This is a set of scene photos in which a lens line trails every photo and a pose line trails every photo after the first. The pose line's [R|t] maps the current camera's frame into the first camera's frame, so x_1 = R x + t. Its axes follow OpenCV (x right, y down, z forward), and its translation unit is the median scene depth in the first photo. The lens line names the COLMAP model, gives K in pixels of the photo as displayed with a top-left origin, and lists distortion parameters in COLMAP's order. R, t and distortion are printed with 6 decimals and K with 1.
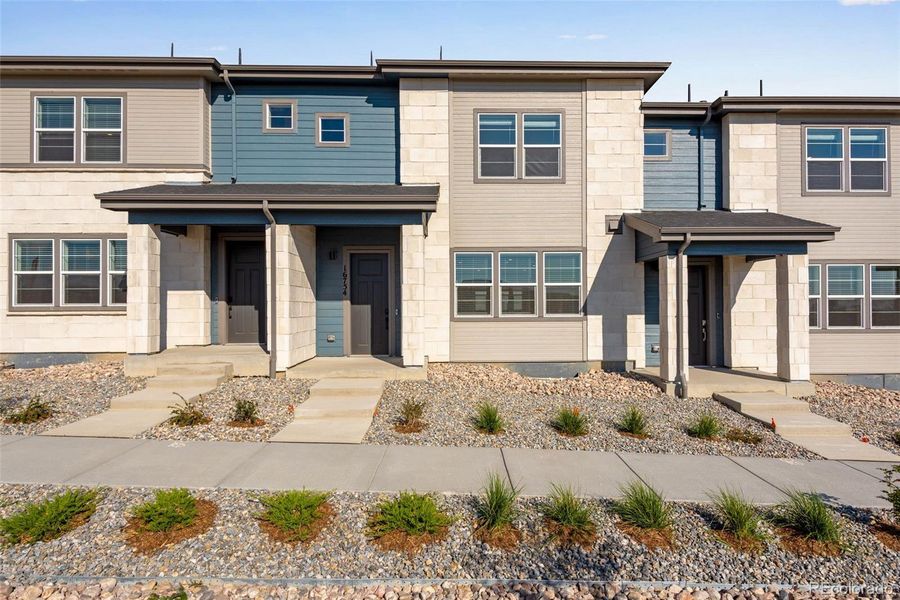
lens RADIAL K [[501.8, 0, 467.6], [0, 501.8, 298.7], [0, 0, 1]] dist [0.038553, -0.032909]
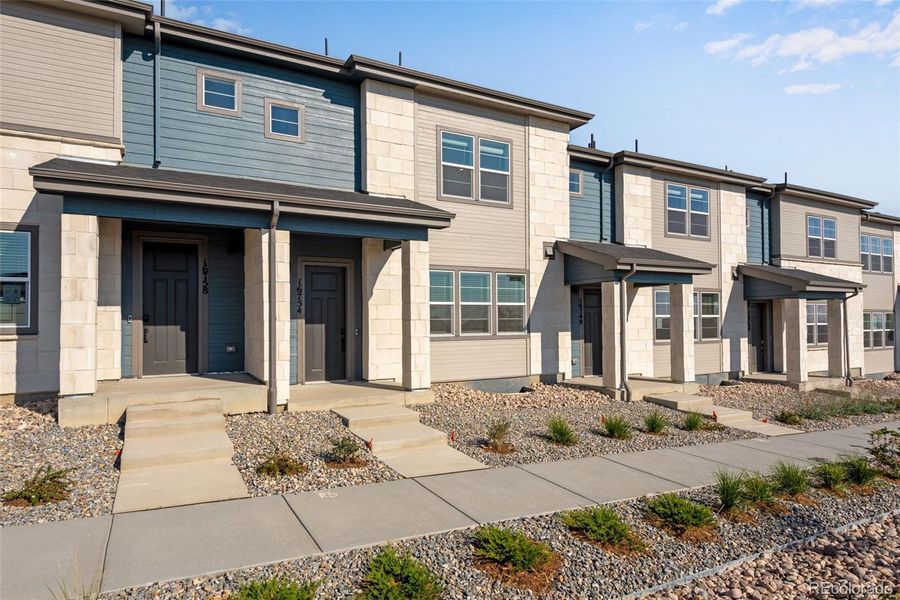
lens RADIAL K [[535.8, 0, 448.2], [0, 535.8, 305.9], [0, 0, 1]] dist [0.020950, -0.002034]
pose [[0.884777, 0.011046, 0.465884, -0.454273], [-0.004755, 0.999881, -0.014676, -0.007213], [-0.465990, 0.010770, 0.884724, 0.063984]]
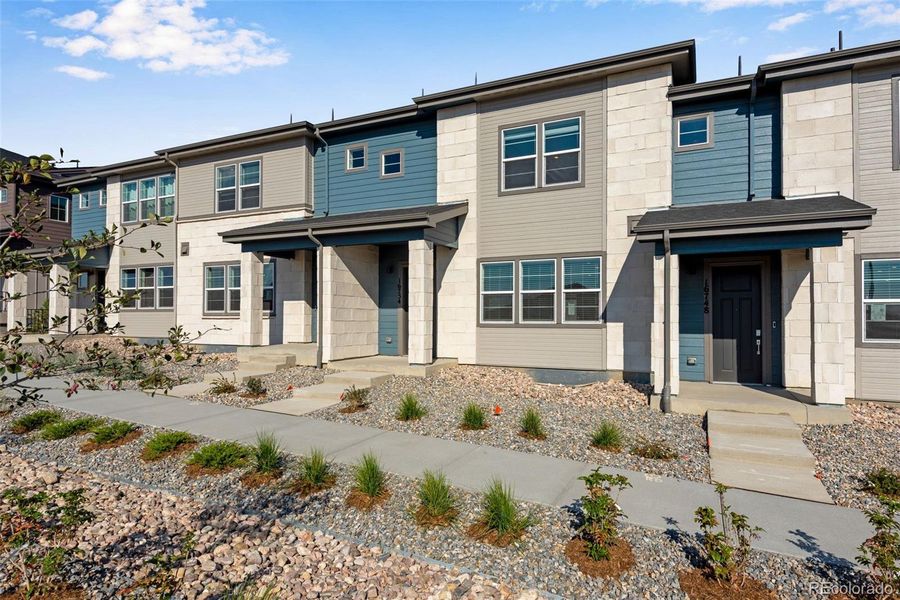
lens RADIAL K [[506.8, 0, 476.9], [0, 506.8, 311.0], [0, 0, 1]] dist [0.019782, -0.001043]
pose [[0.896752, -0.000808, -0.442532, 0.443495], [-0.001407, 0.999988, -0.004677, 0.016221], [0.442531, 0.004817, 0.896740, 0.025982]]
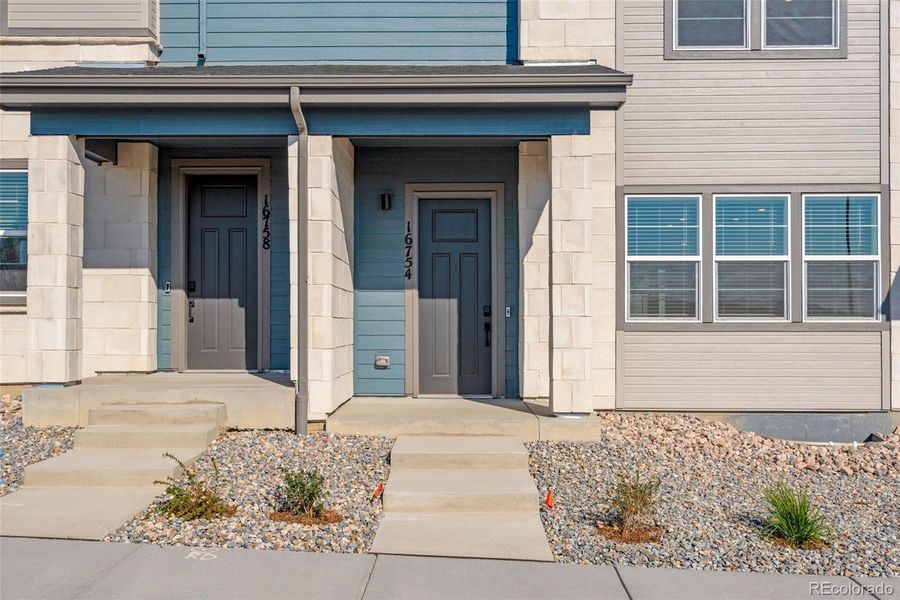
lens RADIAL K [[914.5, 0, 447.6], [0, 914.5, 308.7], [0, 0, 1]] dist [0.015973, 0.005249]
pose [[0.998883, 0.005037, -0.046985, -0.161925], [-0.005155, 0.999984, -0.002385, 0.026260], [0.046972, 0.002624, 0.998893, 0.061957]]
